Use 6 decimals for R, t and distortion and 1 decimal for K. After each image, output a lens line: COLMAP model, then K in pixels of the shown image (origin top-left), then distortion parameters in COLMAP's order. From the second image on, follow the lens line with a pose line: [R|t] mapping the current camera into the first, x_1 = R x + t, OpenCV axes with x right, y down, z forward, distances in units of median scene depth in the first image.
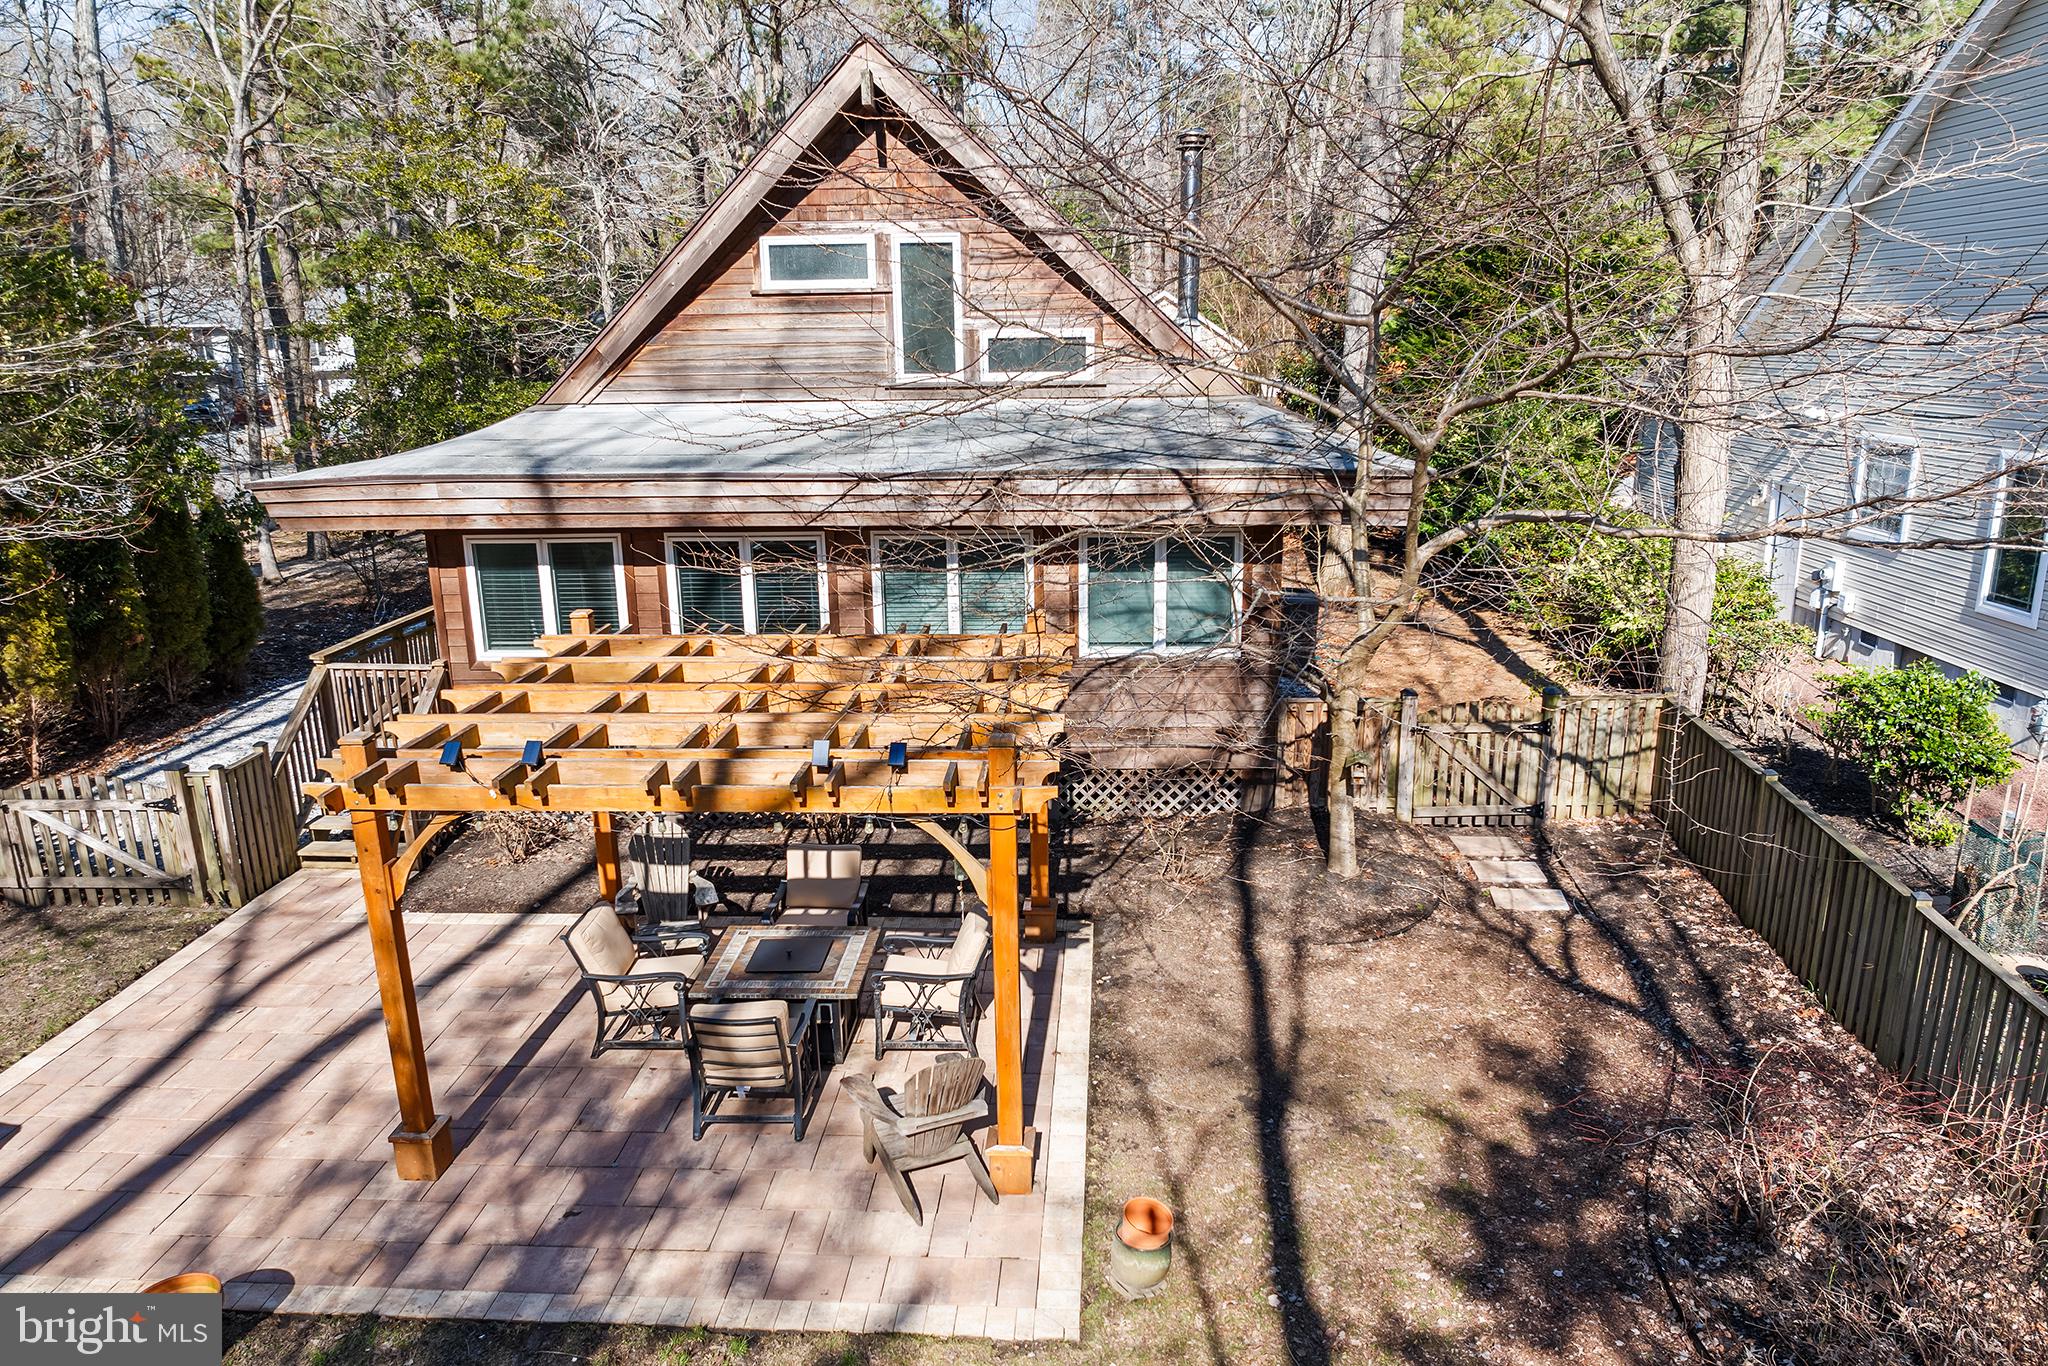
lens RADIAL K [[1463.9, 0, 1033.3], [0, 1463.9, 756.5], [0, 0, 1]] dist [-0.034548, -0.006467]
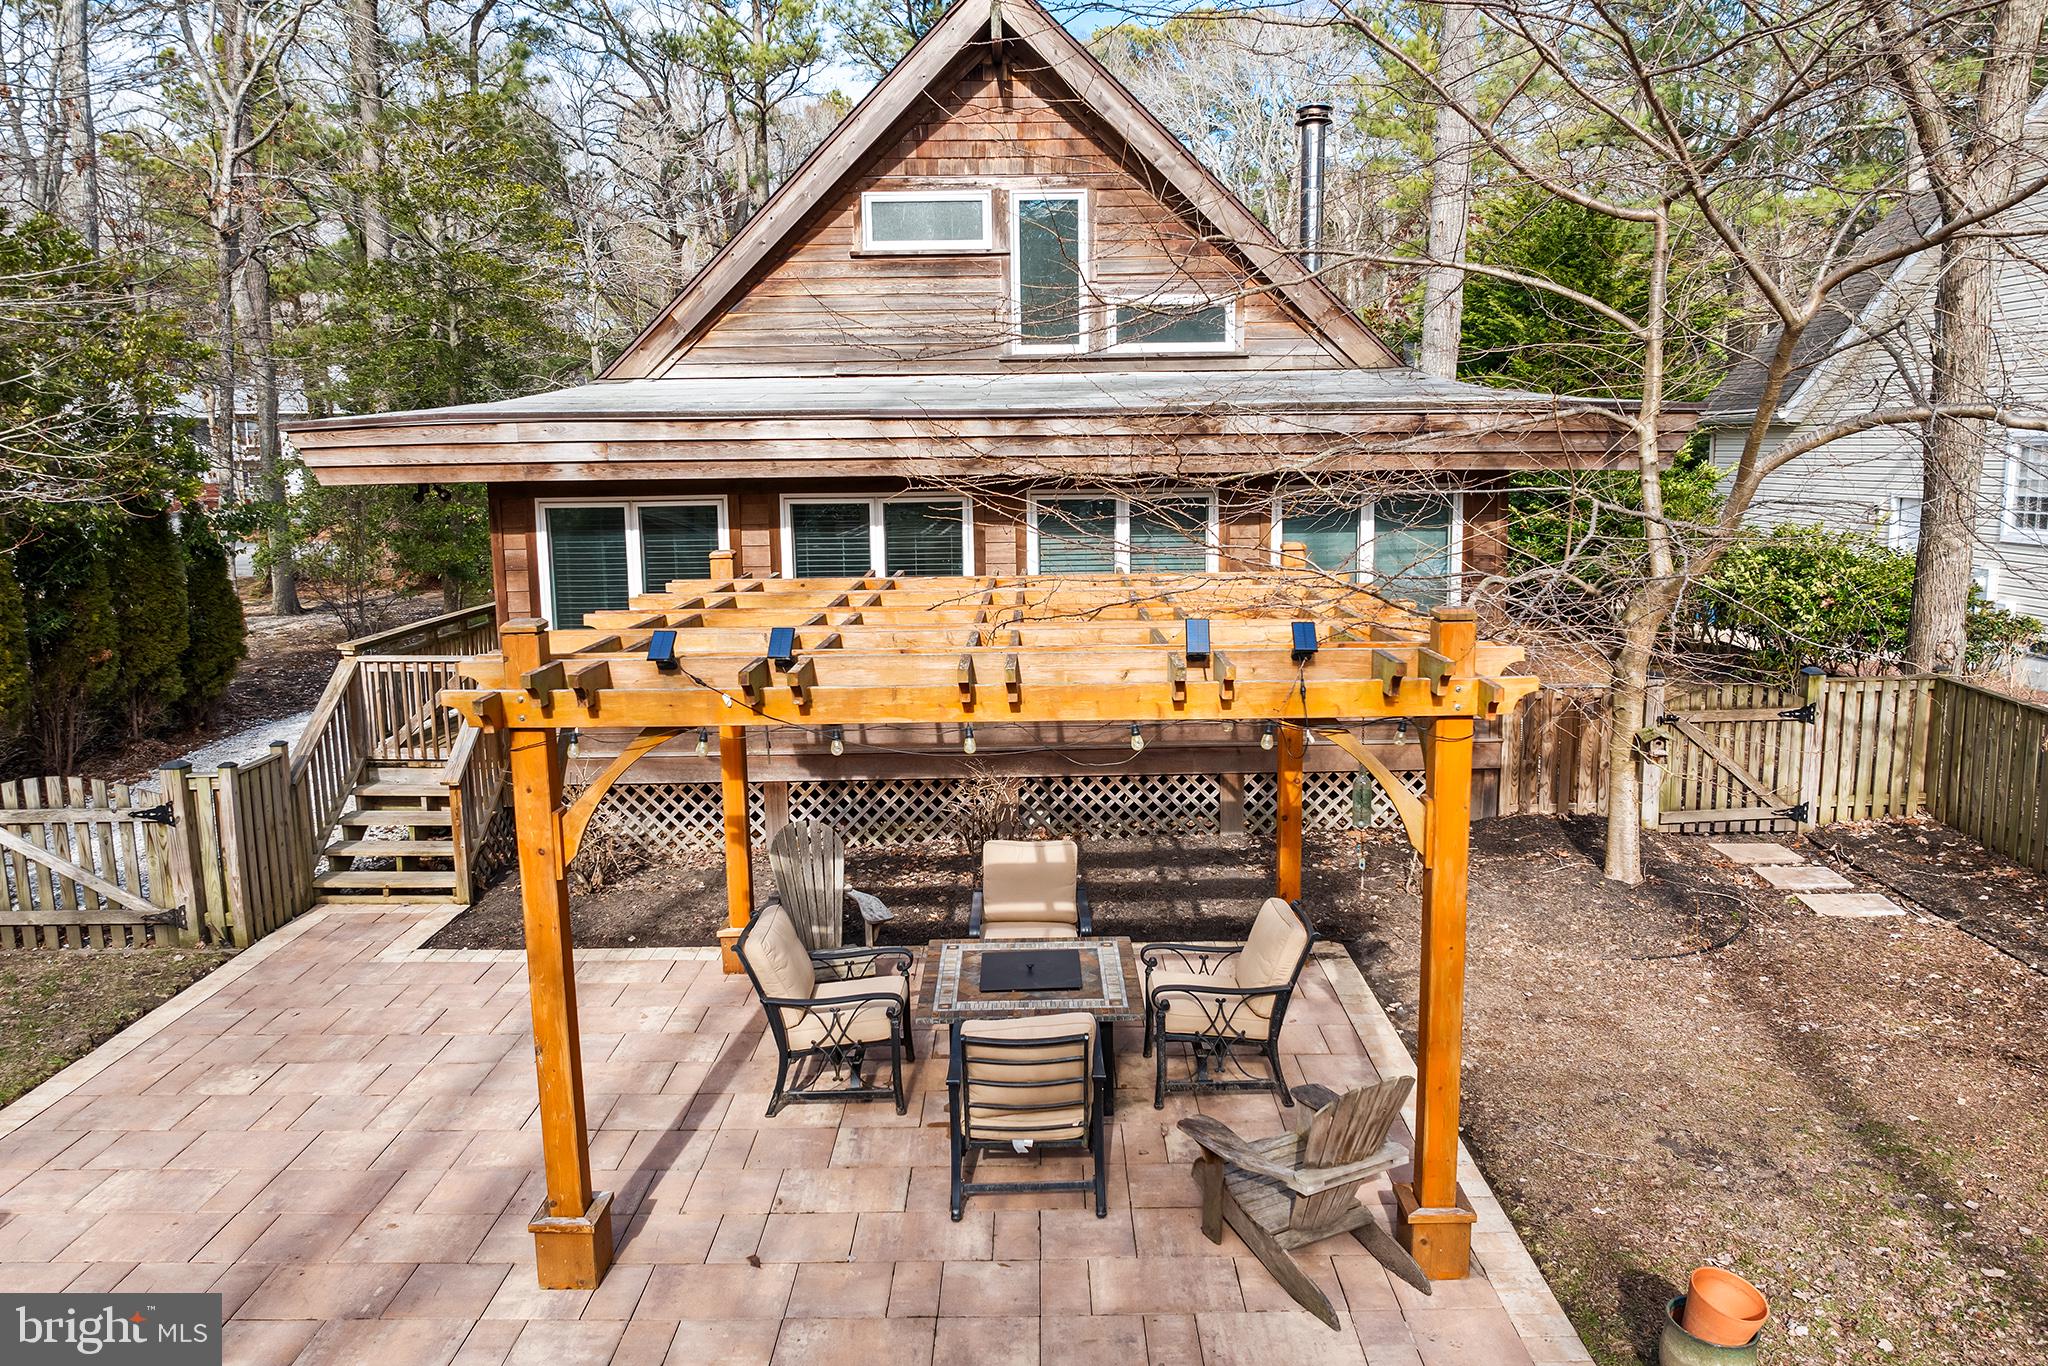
lens RADIAL K [[1463.9, 0, 1033.3], [0, 1463.9, 666.3], [0, 0, 1]] dist [-0.034548, -0.006467]
pose [[0.998756, -0.008733, 0.049094, -0.158031], [0.015289, 0.990755, -0.134797, 0.064711], [-0.047463, 0.135380, 0.989656, 0.183030]]
